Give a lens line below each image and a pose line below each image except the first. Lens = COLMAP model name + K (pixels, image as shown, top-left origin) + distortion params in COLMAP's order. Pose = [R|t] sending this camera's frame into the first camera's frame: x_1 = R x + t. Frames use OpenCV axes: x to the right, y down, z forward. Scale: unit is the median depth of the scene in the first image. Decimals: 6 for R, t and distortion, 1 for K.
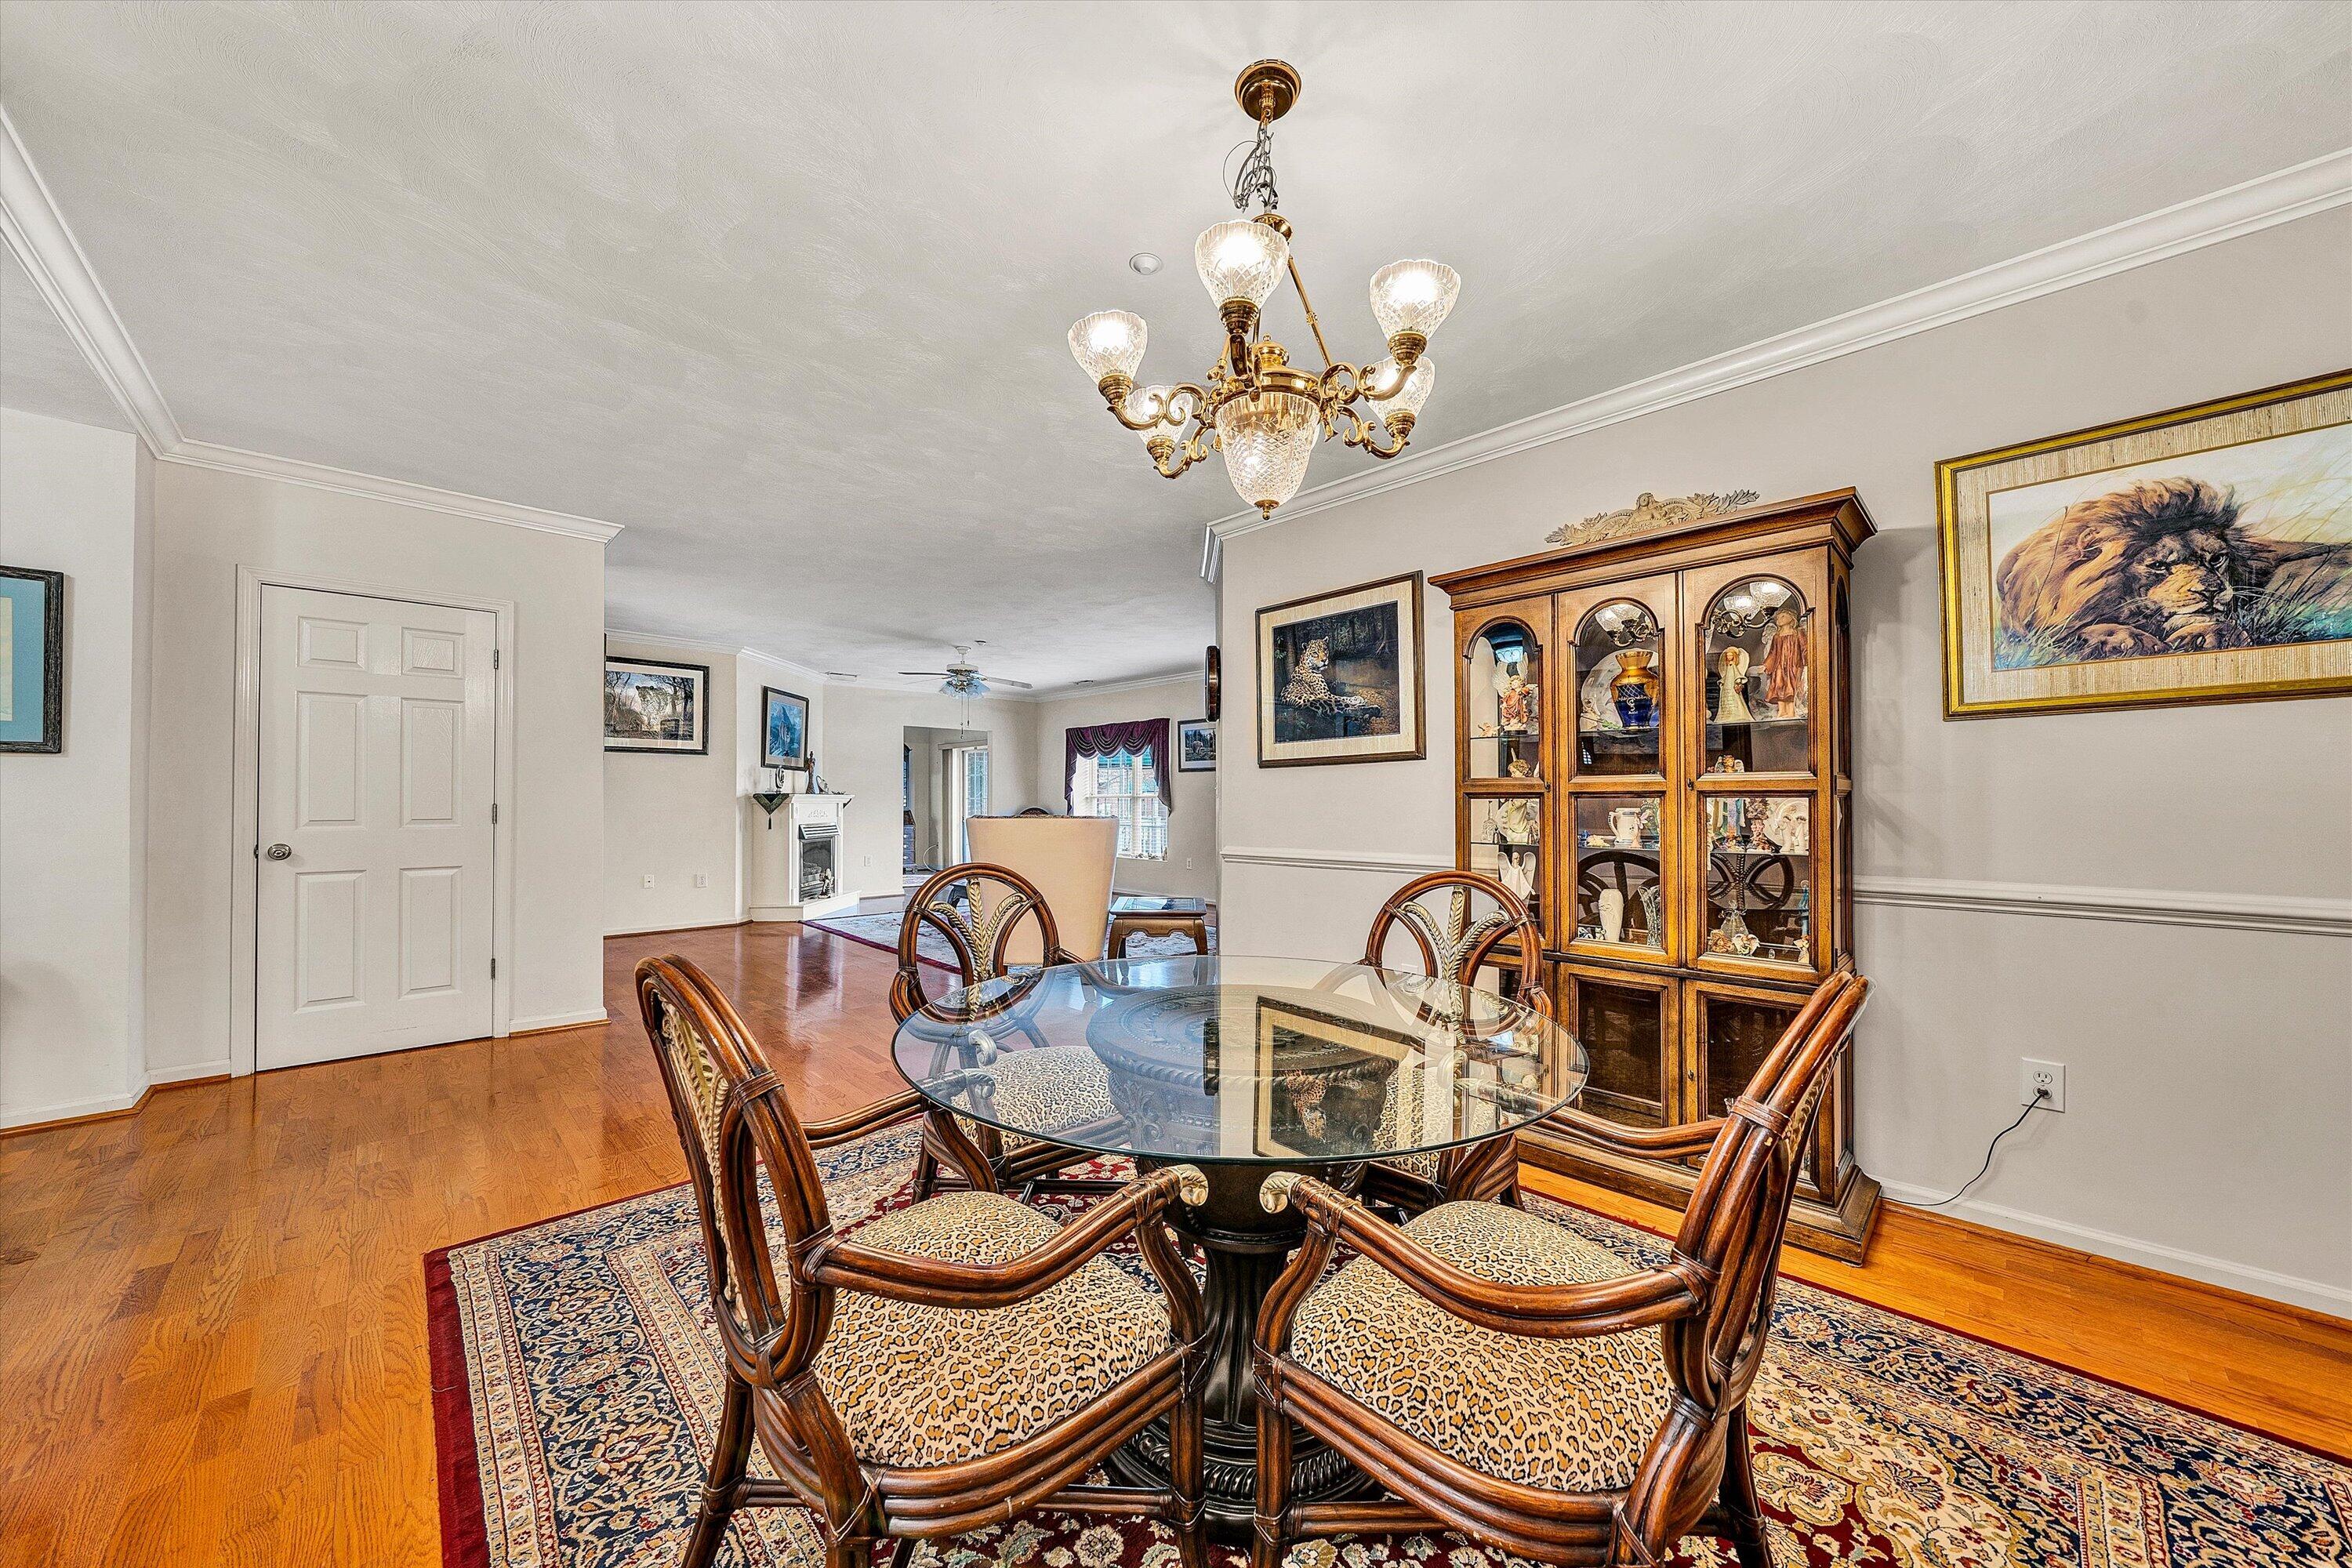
lens RADIAL K [[821.0, 0, 1174.1], [0, 821.0, 793.8], [0, 0, 1]] dist [-0.006533, -0.000011]
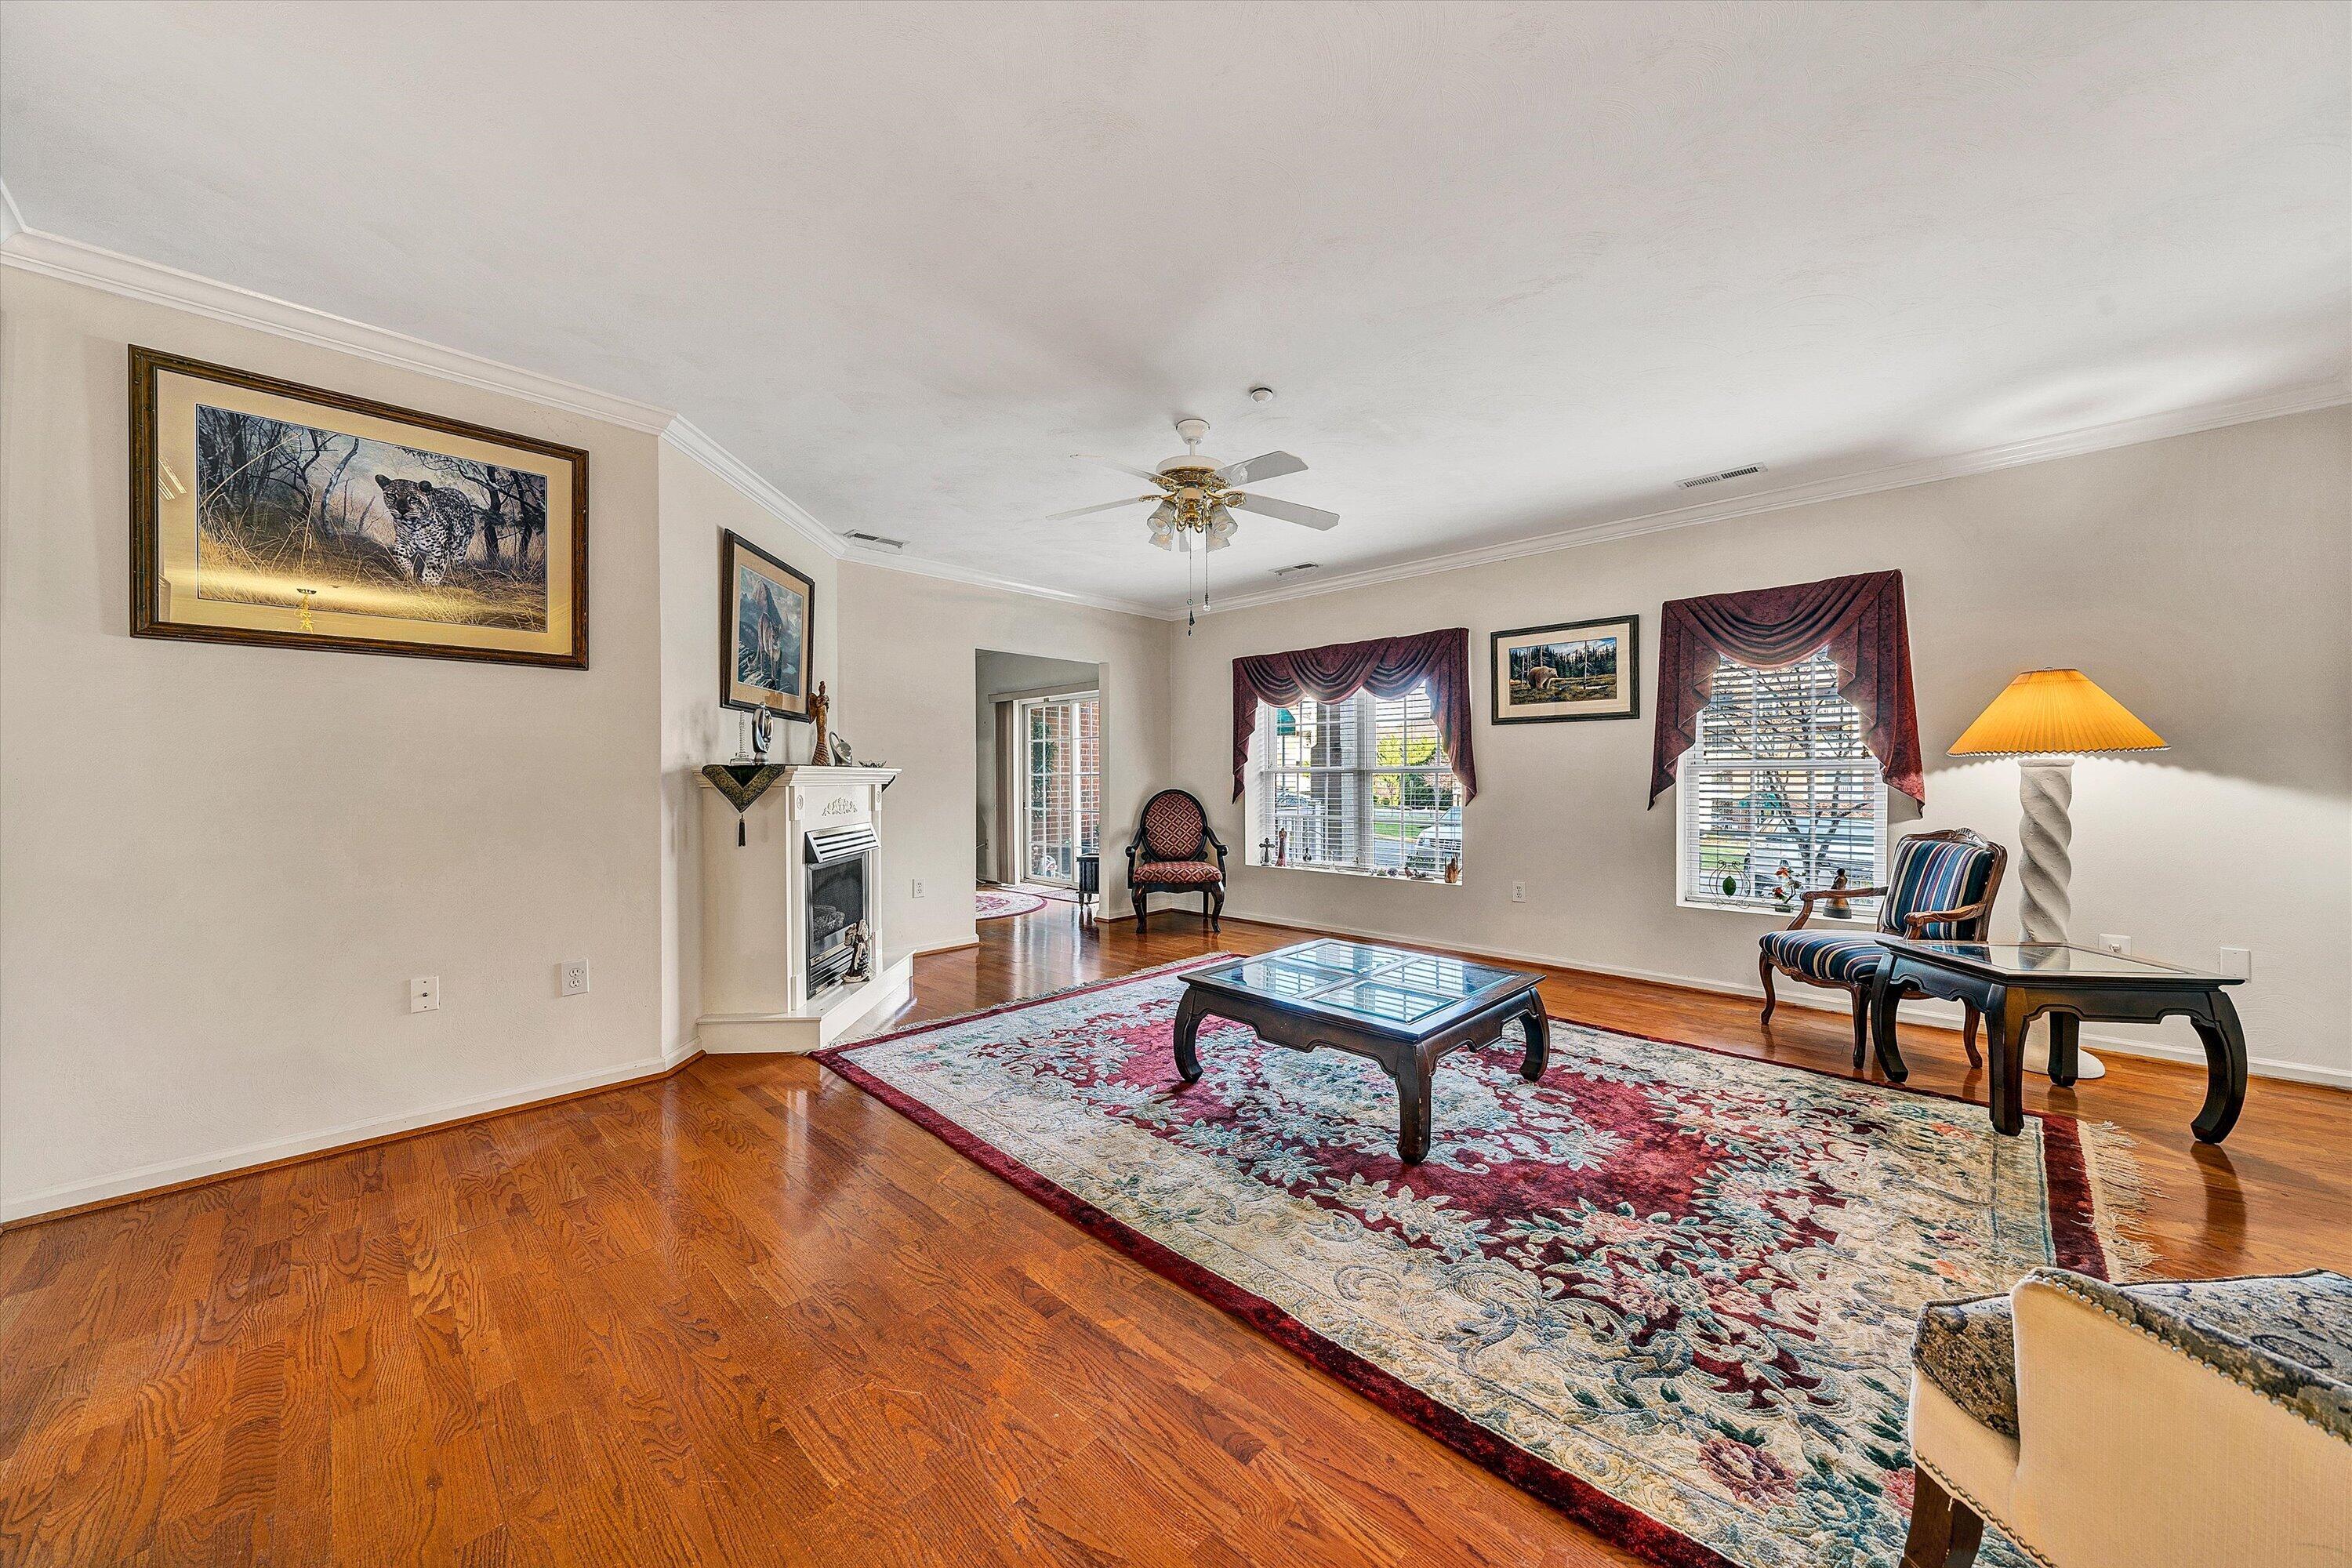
lens RADIAL K [[821.0, 0, 1174.4], [0, 821.0, 779.5], [0, 0, 1]] dist [-0.006533, -0.000011]
pose [[0.999050, -0.005188, 0.043266, -0.263503], [0.004762, 0.999939, 0.009947, 0.004331], [-0.043315, -0.009731, 0.999014, 0.519029]]
